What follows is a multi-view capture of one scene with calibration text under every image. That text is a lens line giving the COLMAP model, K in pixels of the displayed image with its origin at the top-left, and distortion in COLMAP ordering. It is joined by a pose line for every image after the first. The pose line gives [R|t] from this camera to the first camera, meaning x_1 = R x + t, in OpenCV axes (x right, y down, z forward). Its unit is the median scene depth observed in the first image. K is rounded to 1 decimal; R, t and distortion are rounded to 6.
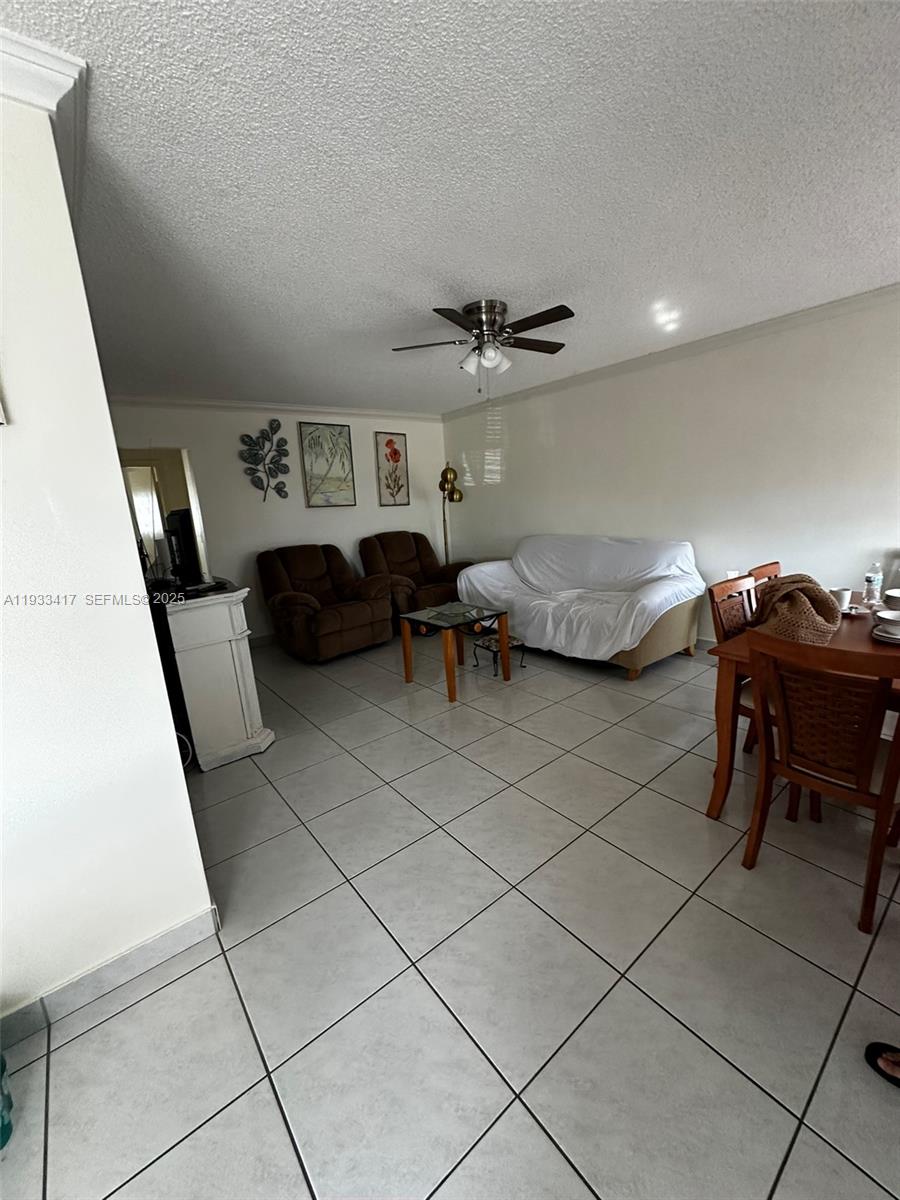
lens RADIAL K [[477.1, 0, 451.7], [0, 477.1, 599.8], [0, 0, 1]] dist [-0.001951, 0.000596]
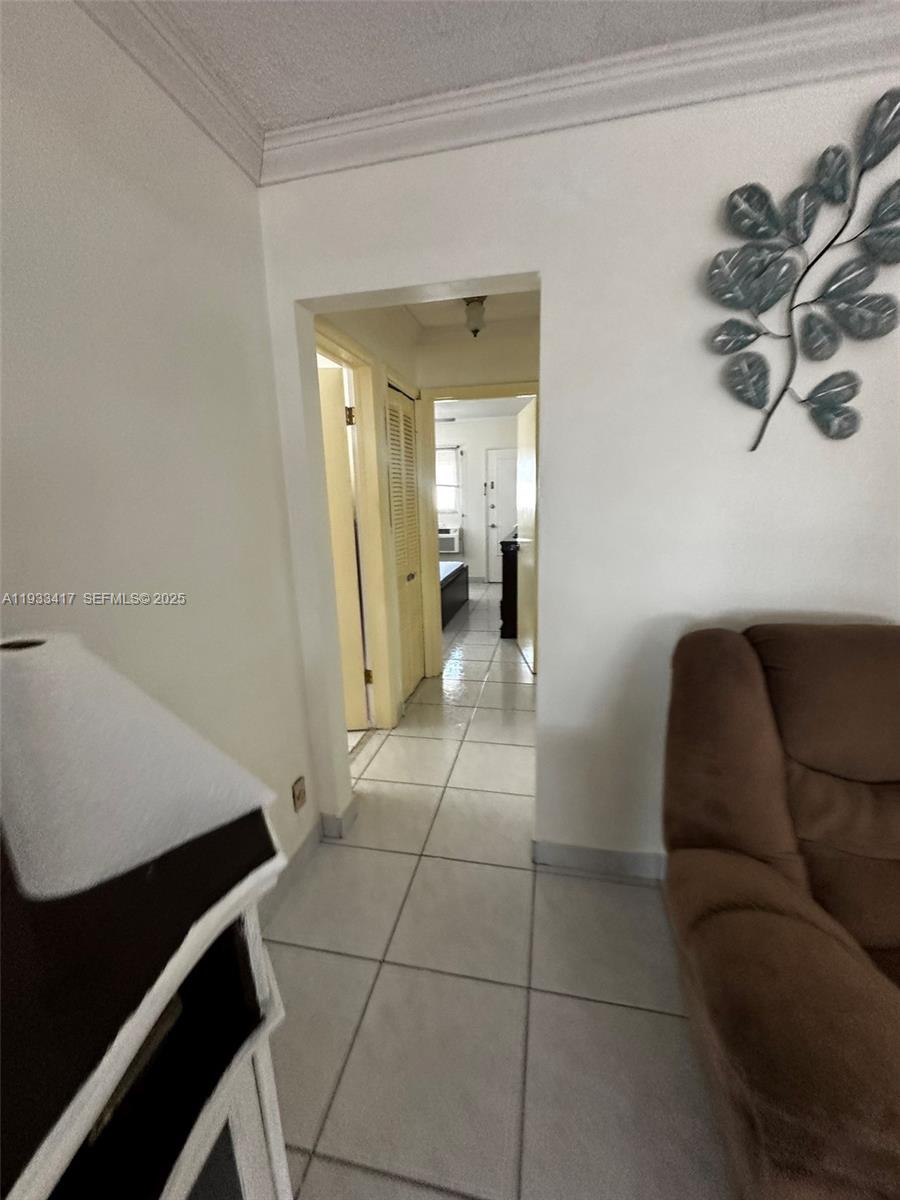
lens RADIAL K [[477.1, 0, 453.2], [0, 477.1, 609.2], [0, 0, 1]] dist [-0.001951, 0.000596]
pose [[0.640649, 0.229319, -0.732790, -0.263605], [-0.173110, 0.972926, 0.153124, -0.120614], [0.748065, 0.028755, 0.663002, 0.646893]]
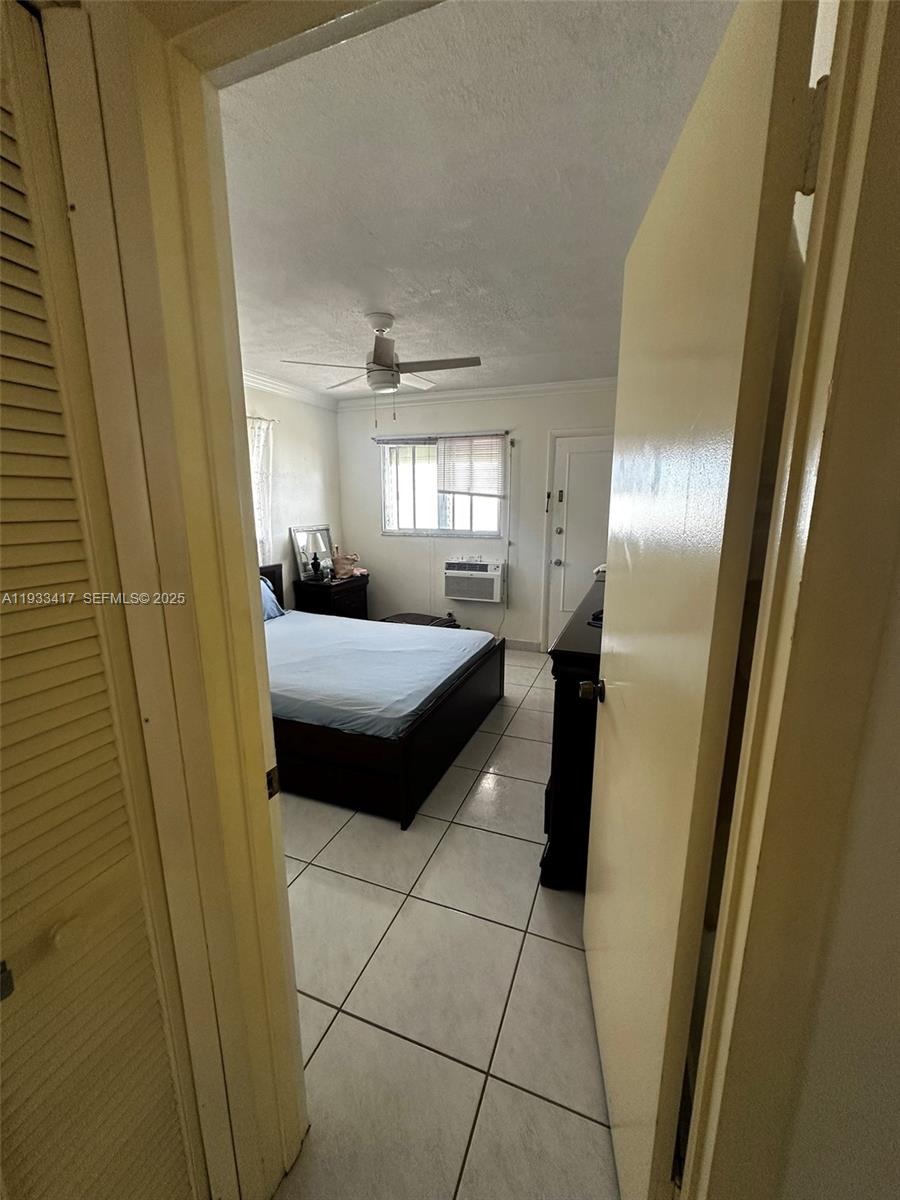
lens RADIAL K [[477.1, 0, 448.1], [0, 477.1, 603.0], [0, 0, 1]] dist [-0.001951, 0.000596]
pose [[0.496978, 0.238719, -0.834282, -0.649736], [-0.206847, 0.966293, 0.153274, -0.185988], [0.842750, 0.096395, 0.529604, 1.054697]]
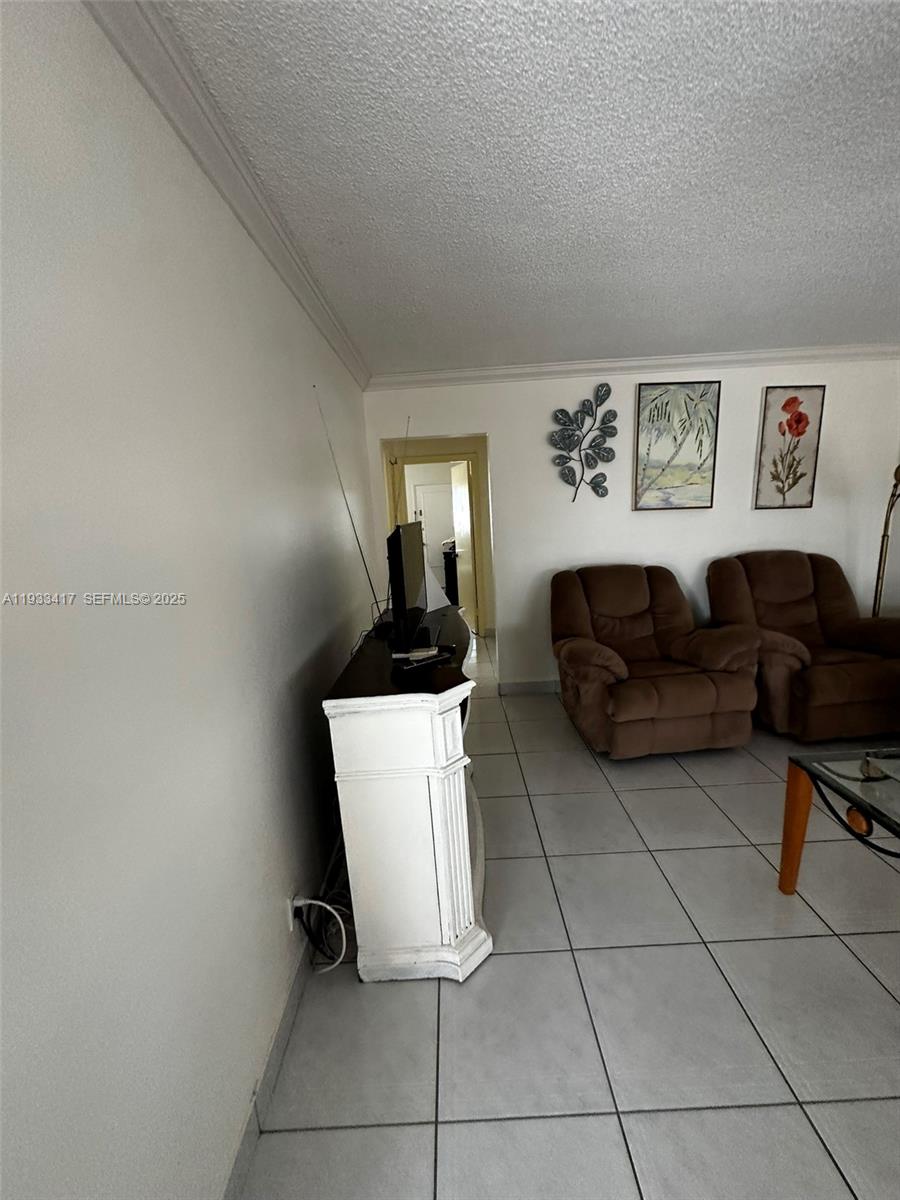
lens RADIAL K [[477.1, 0, 451.9], [0, 477.1, 603.5], [0, 0, 1]] dist [-0.001951, 0.000596]
pose [[0.785297, 0.137630, -0.603628, -0.074984], [-0.123408, 0.990210, 0.065224, -0.073151], [0.606695, 0.023272, 0.794594, 0.298863]]
